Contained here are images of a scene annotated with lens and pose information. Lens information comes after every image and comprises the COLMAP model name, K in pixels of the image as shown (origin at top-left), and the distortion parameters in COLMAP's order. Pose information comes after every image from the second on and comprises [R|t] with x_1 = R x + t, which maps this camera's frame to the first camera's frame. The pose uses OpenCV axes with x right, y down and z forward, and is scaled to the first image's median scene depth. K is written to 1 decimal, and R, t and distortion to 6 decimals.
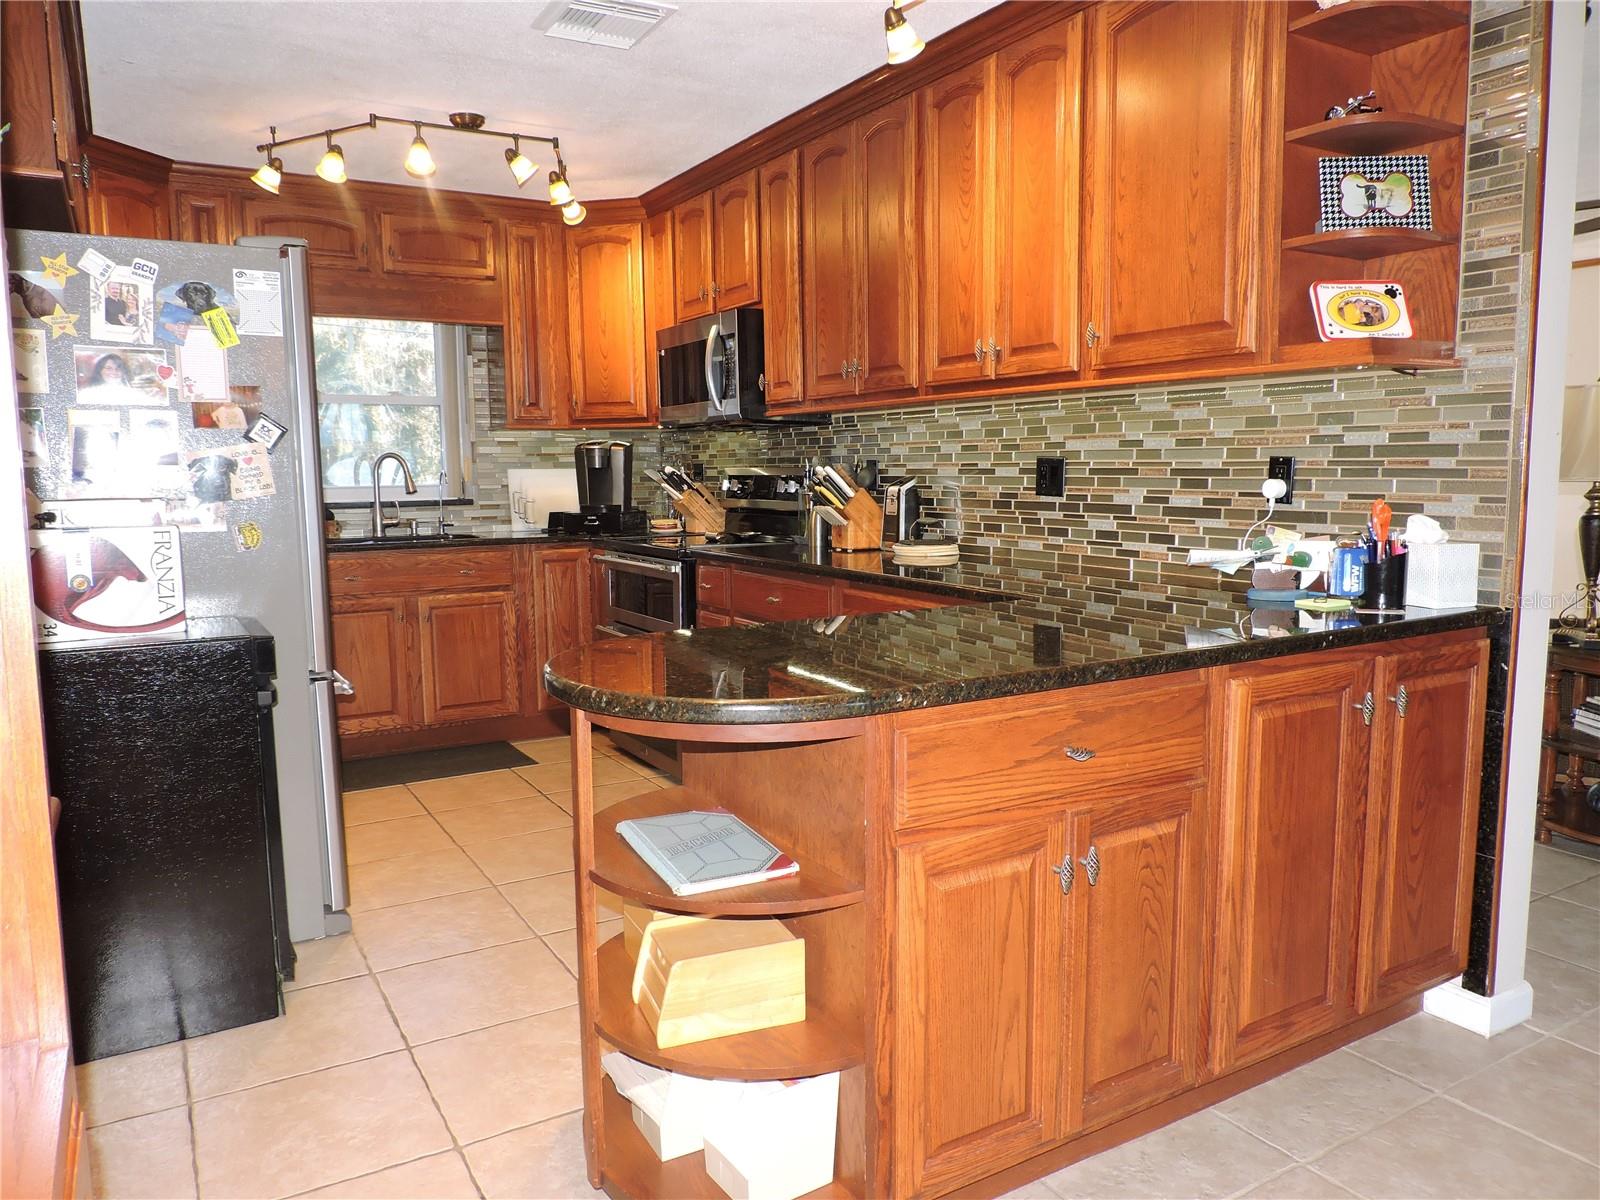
lens RADIAL K [[1136.5, 0, 807.0], [0, 1136.5, 598.9], [0, 0, 1]] dist [-0.020770, 0.003583]
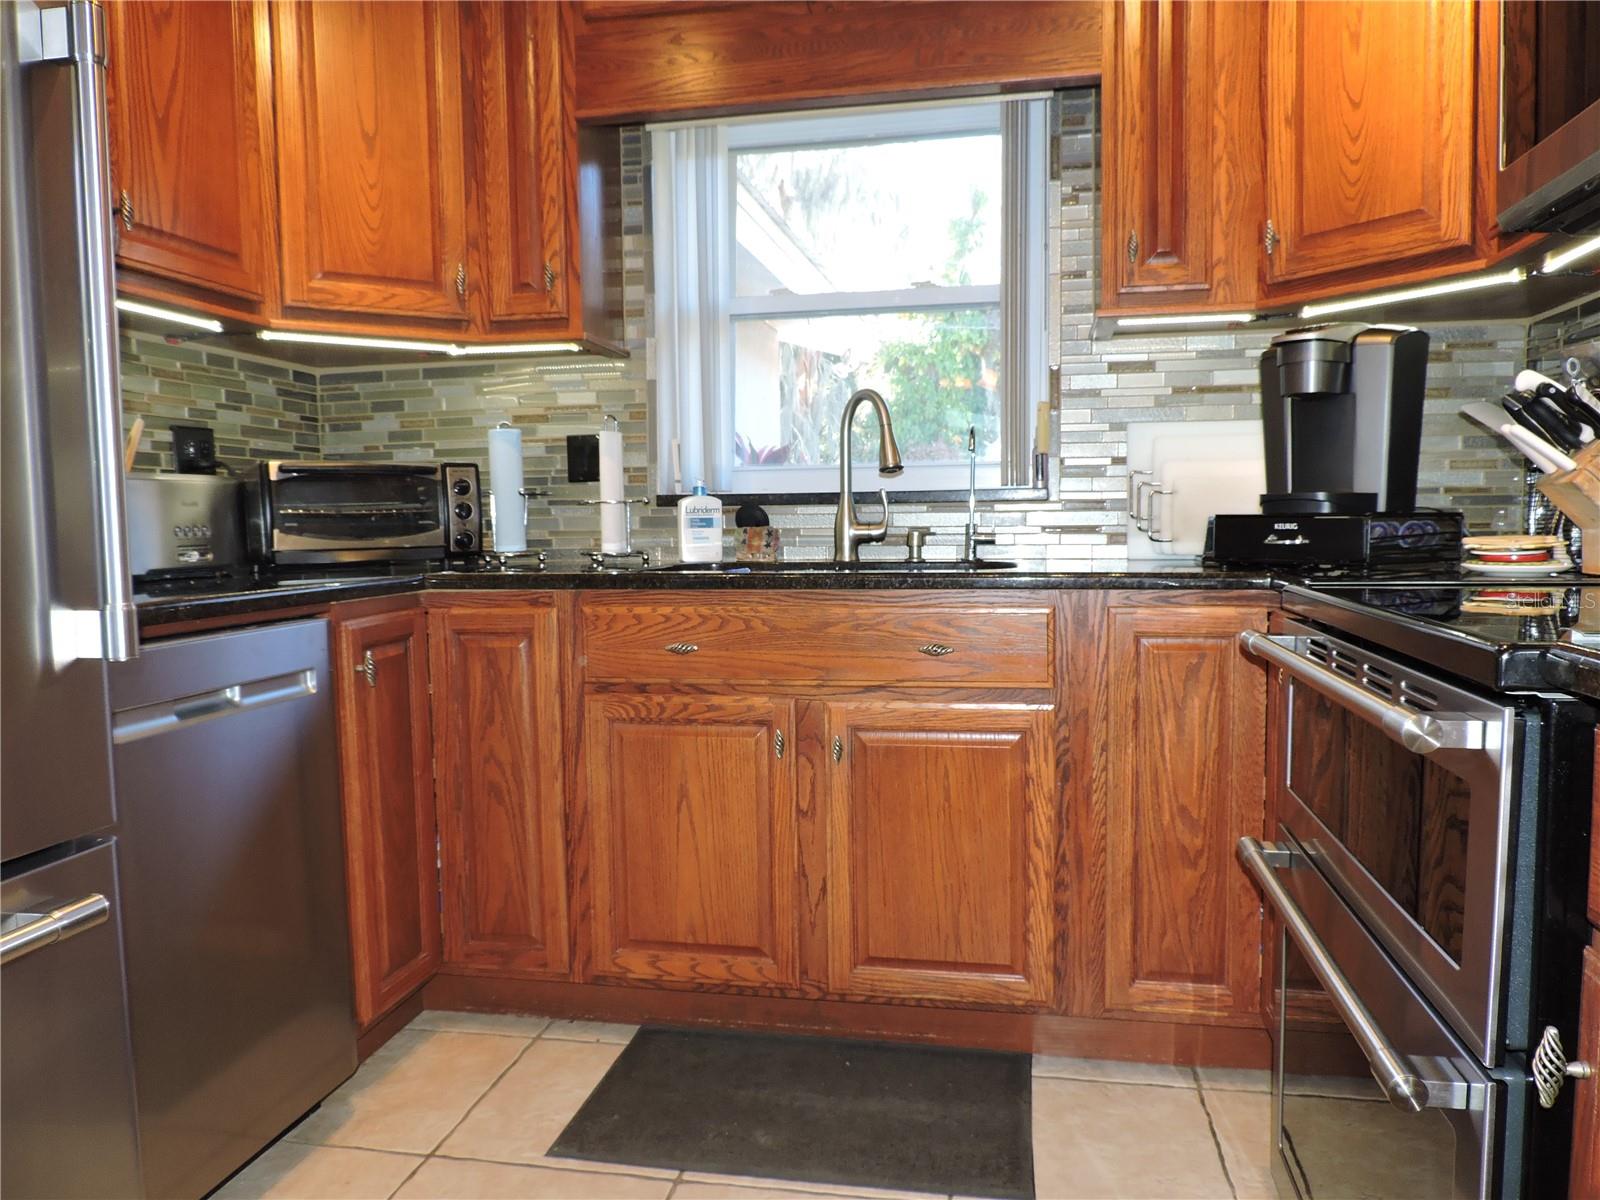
lens RADIAL K [[1112.2, 0, 808.9], [0, 1112.2, 607.4], [0, 0, 1]] dist [-0.030052, -0.001884]
pose [[0.739087, 0.054376, -0.671412, -0.059389], [-0.069542, 0.997570, 0.004240, -0.035266], [0.670011, 0.043558, 0.741072, 0.624943]]
